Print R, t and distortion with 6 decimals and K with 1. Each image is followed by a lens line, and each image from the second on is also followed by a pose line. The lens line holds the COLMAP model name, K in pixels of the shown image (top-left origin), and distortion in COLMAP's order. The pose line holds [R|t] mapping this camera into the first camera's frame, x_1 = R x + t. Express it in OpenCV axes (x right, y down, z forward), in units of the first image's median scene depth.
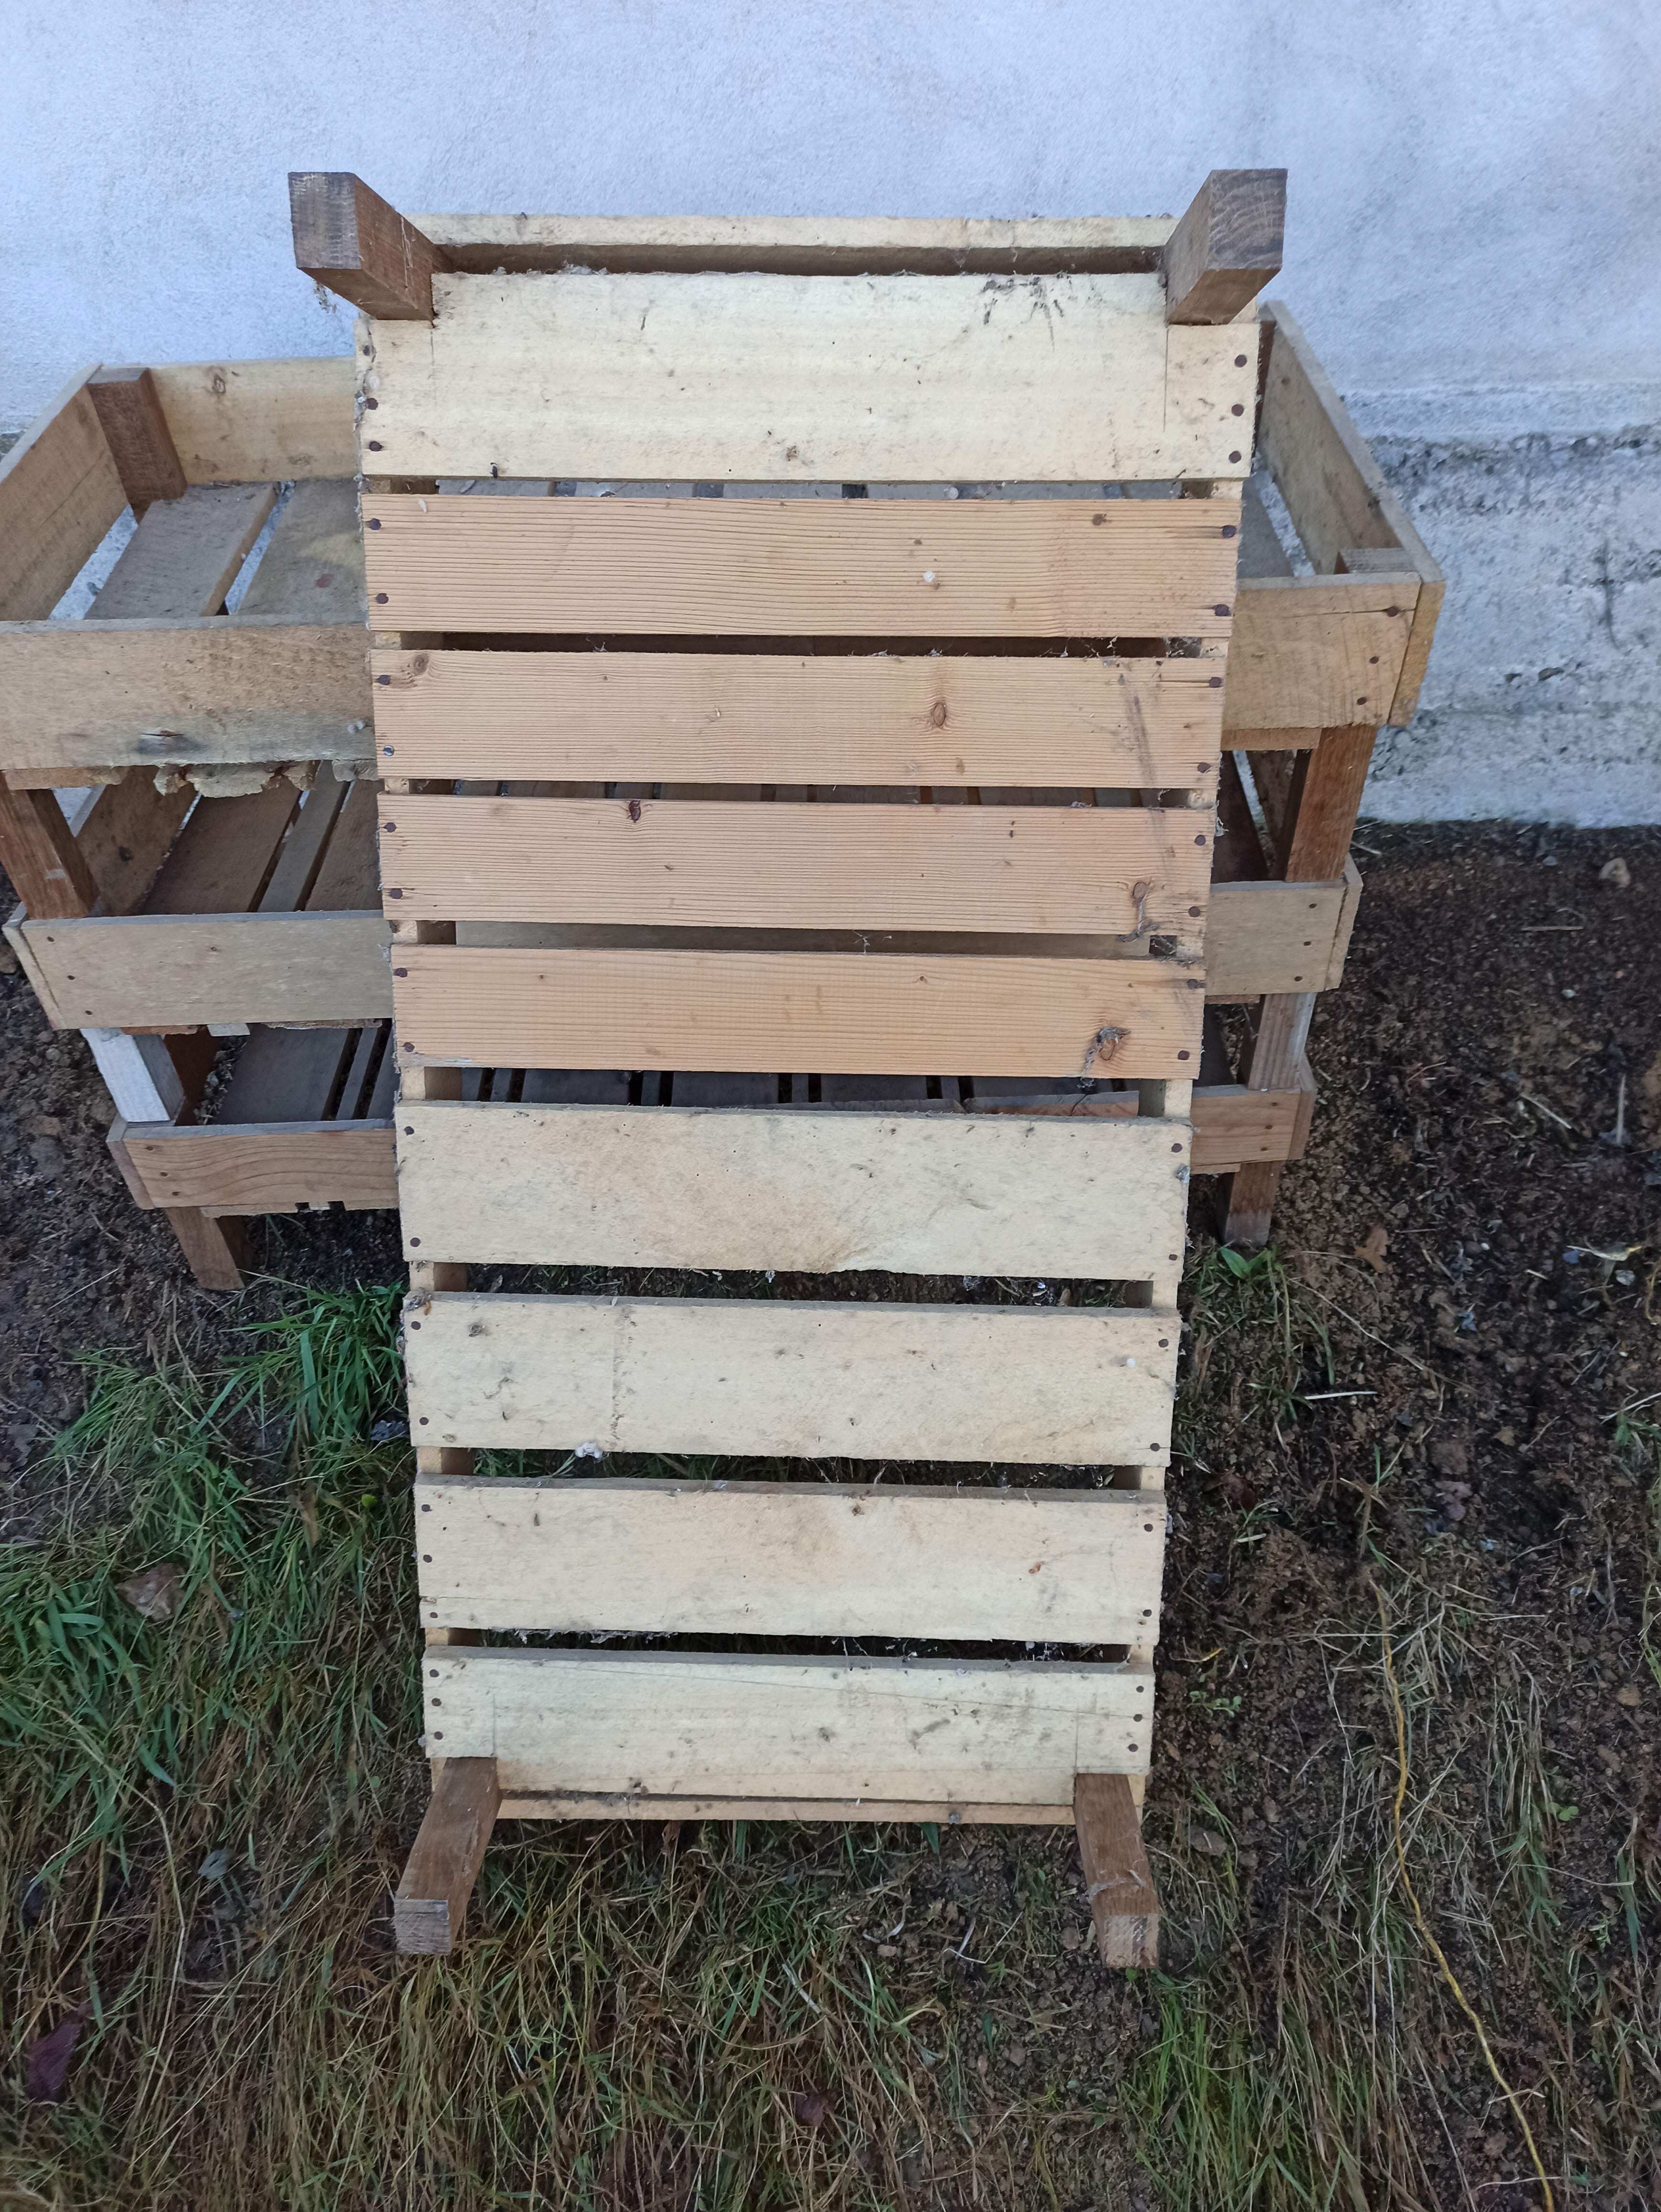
lens RADIAL K [[1595.5, 0, 828.3], [0, 1595.5, 1091.9], [0, 0, 1]] dist [0.029609, -0.012802]
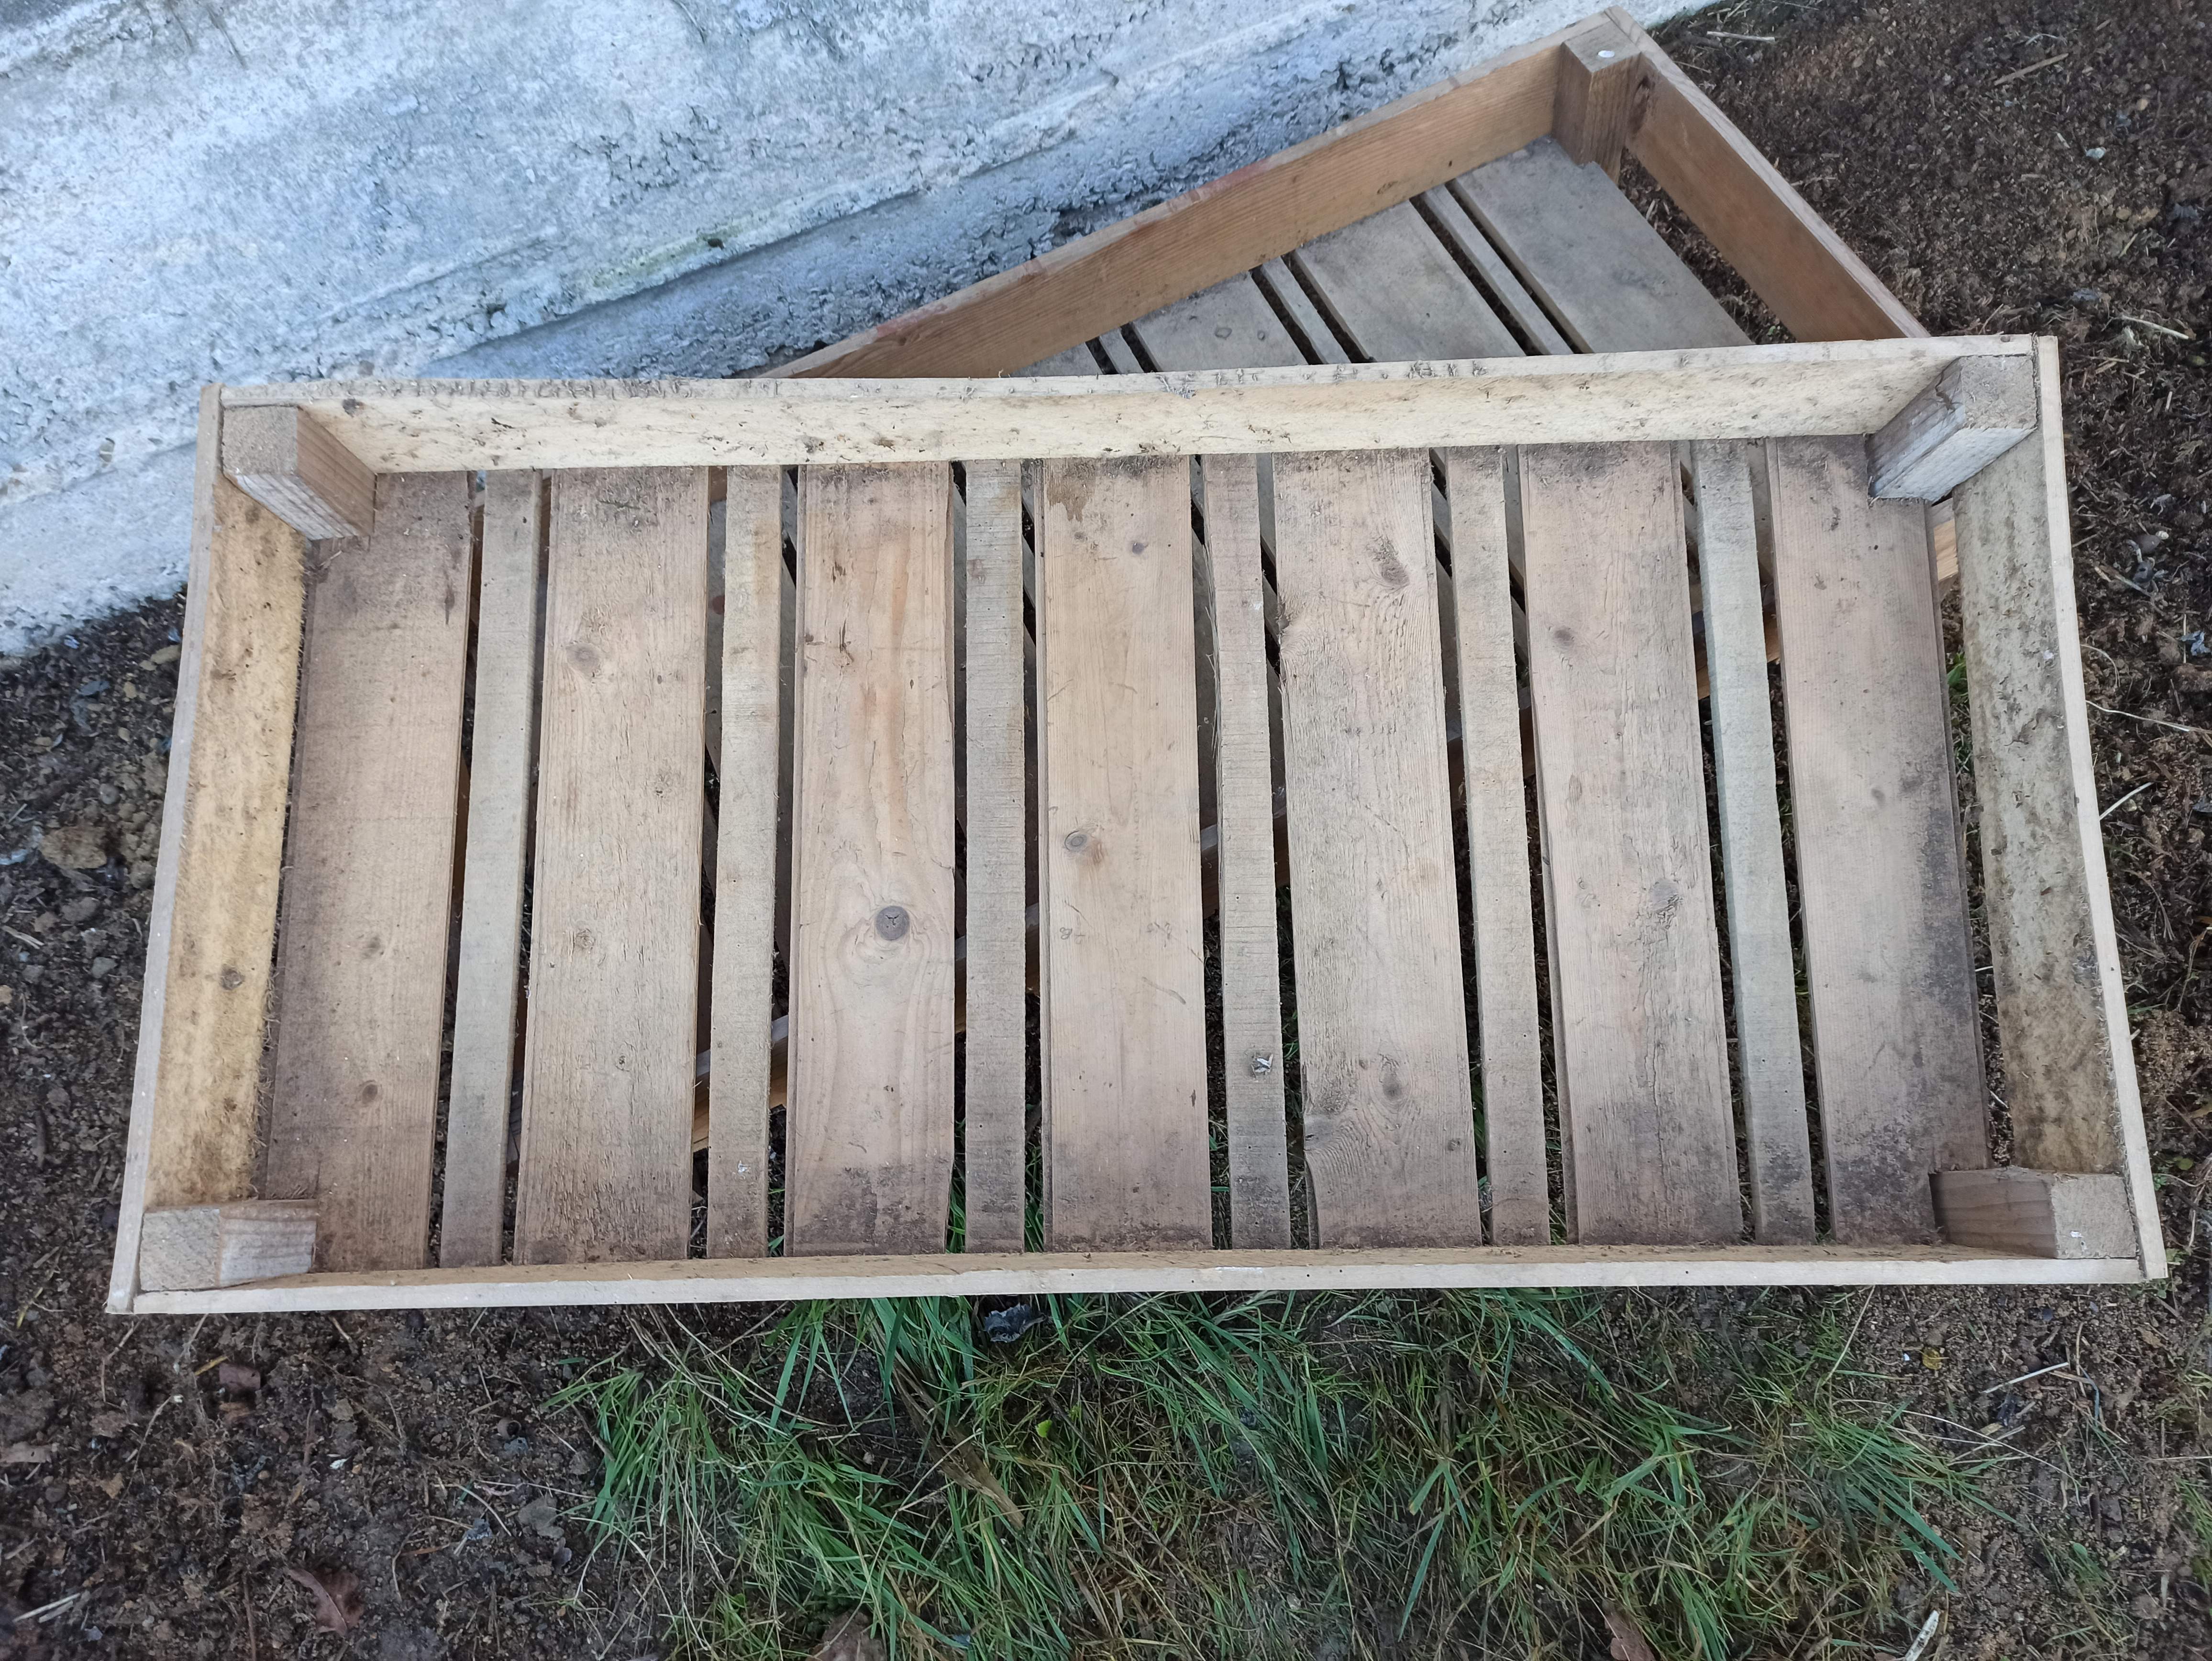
lens RADIAL K [[1595.5, 0, 1068.1], [0, 1595.5, 800.4], [0, 0, 1]] dist [0.029609, -0.012802]
pose [[0.921951, -0.377763, 0.085448, -0.218505], [0.339692, 0.894666, 0.290142, -0.213898], [-0.186052, -0.238470, 0.953161, 0.332398]]
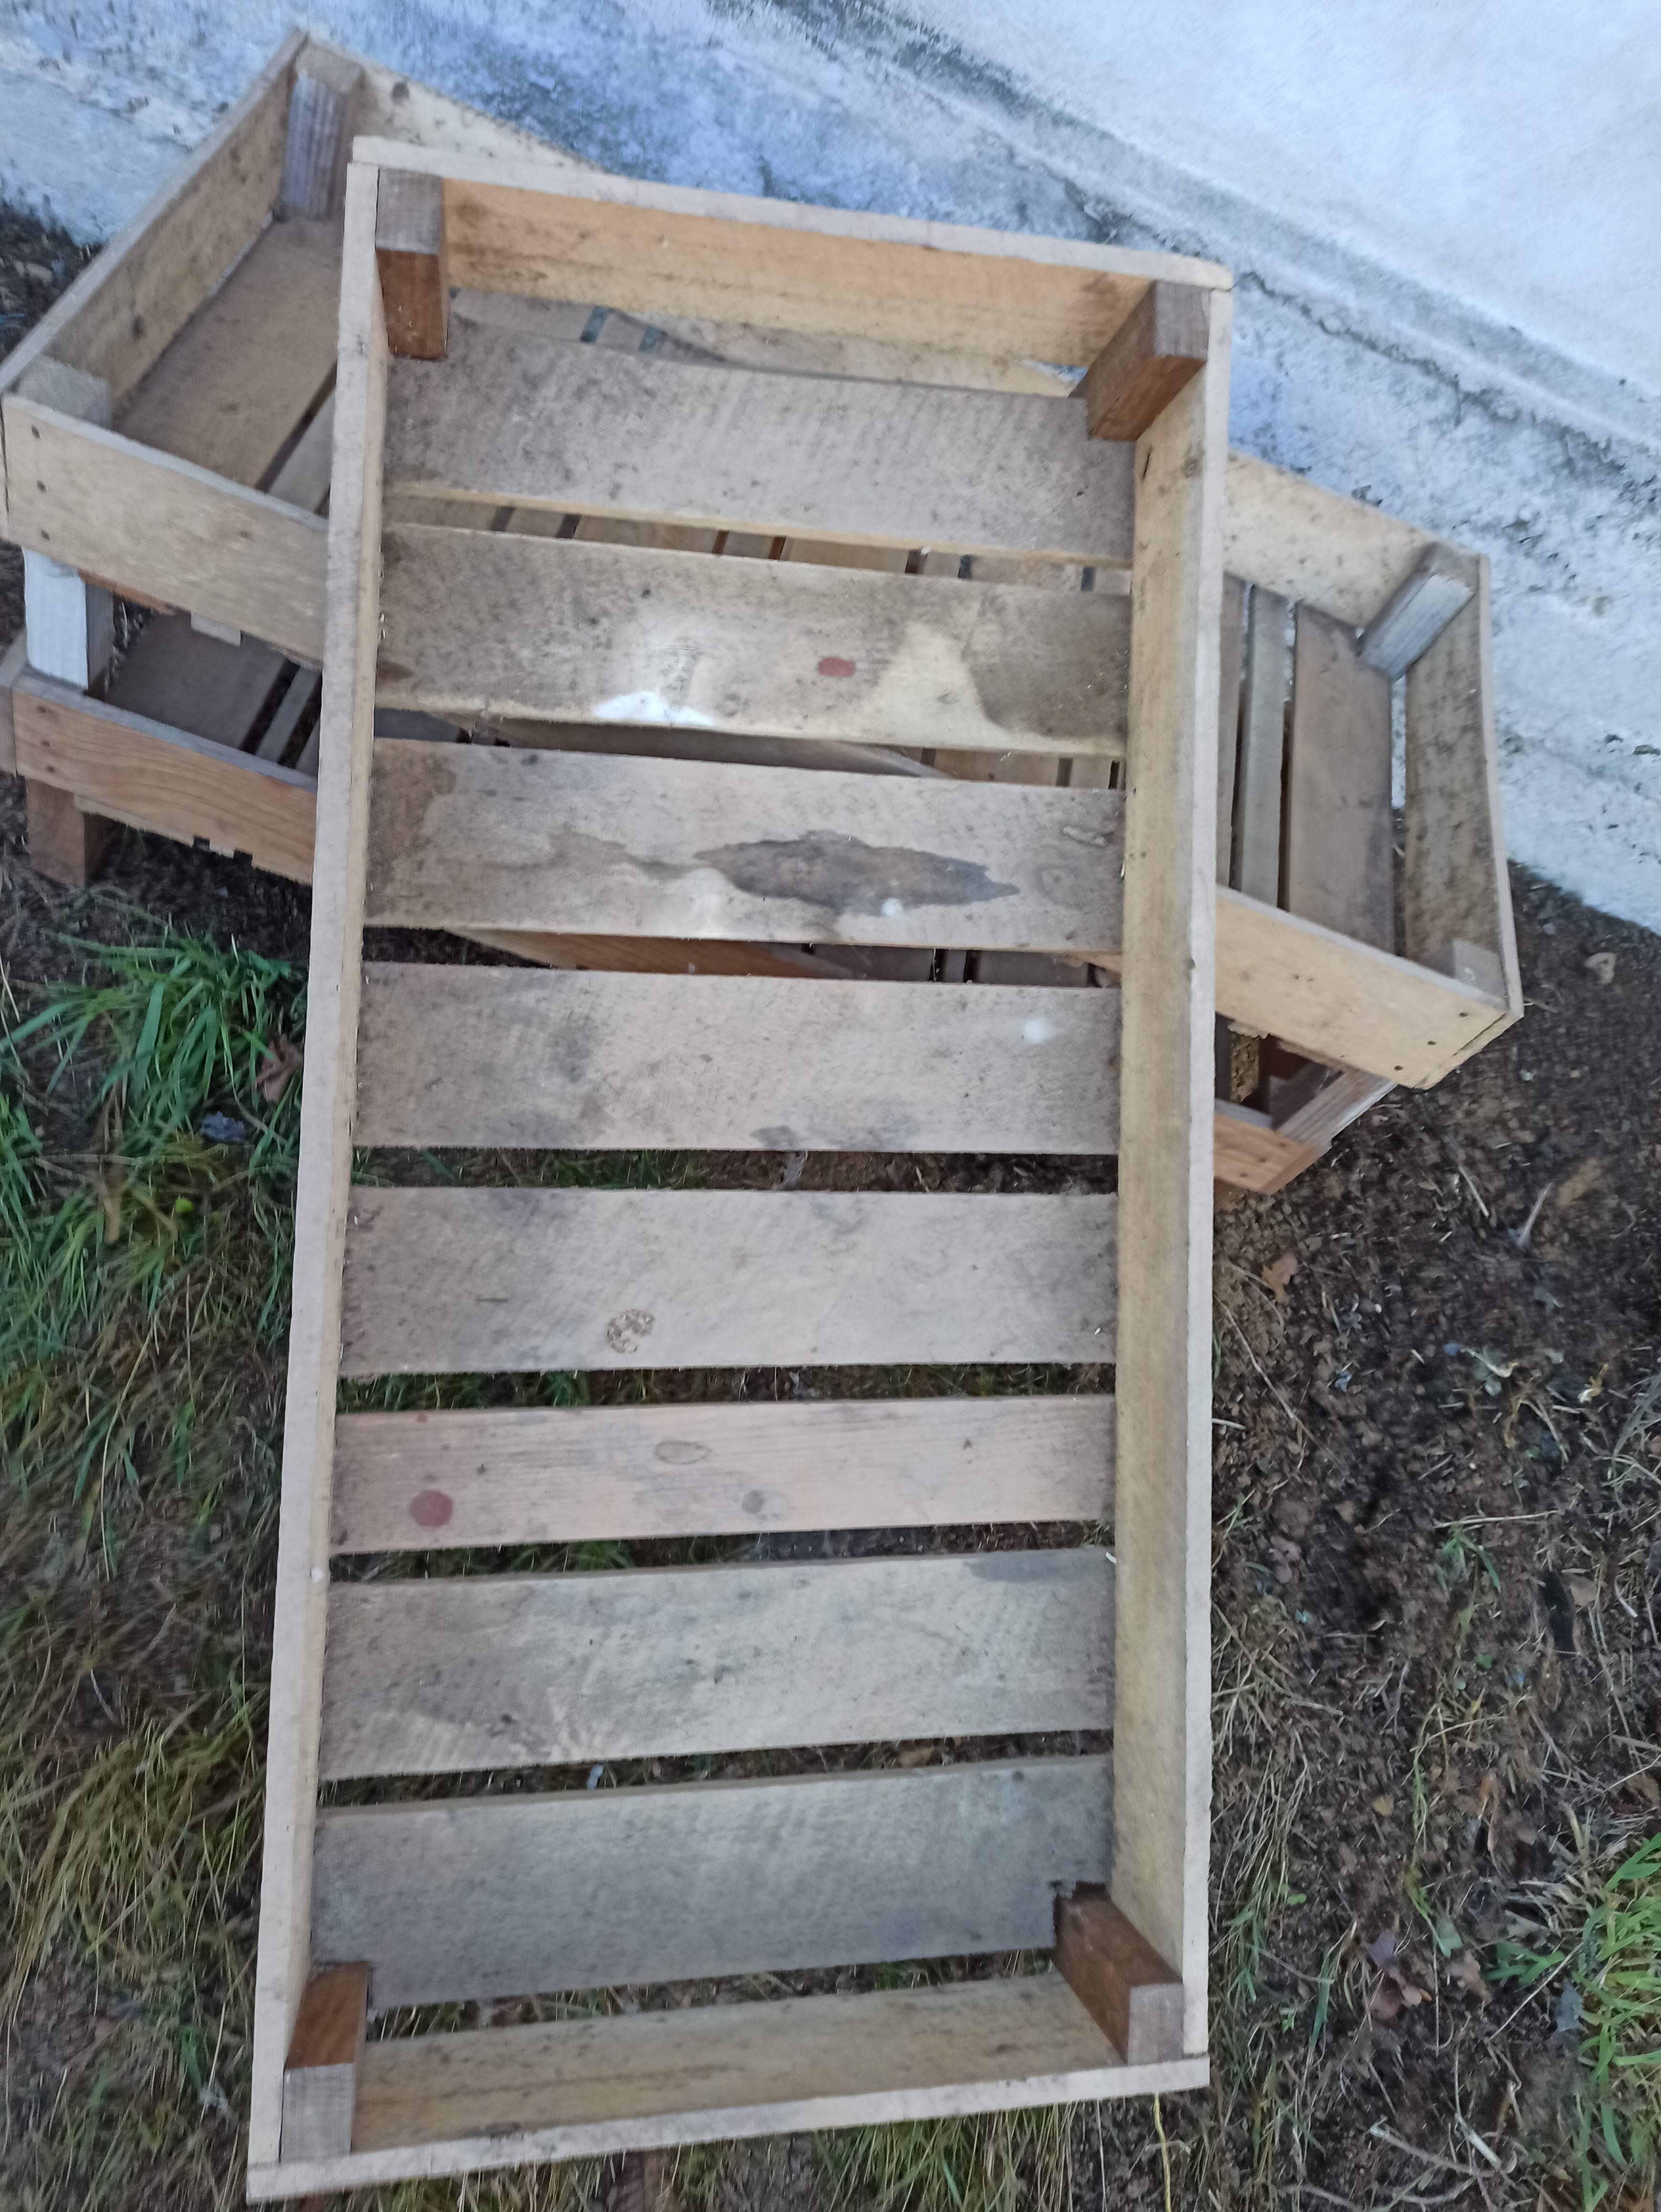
lens RADIAL K [[1595.5, 0, 815.6], [0, 1595.5, 1077.2], [0, 0, 1]] dist [0.029609, -0.012802]
pose [[0.916397, 0.338434, 0.213727, -0.176338], [-0.374007, 0.914216, 0.155978, -0.061569], [-0.142604, -0.222873, 0.964361, 0.140643]]
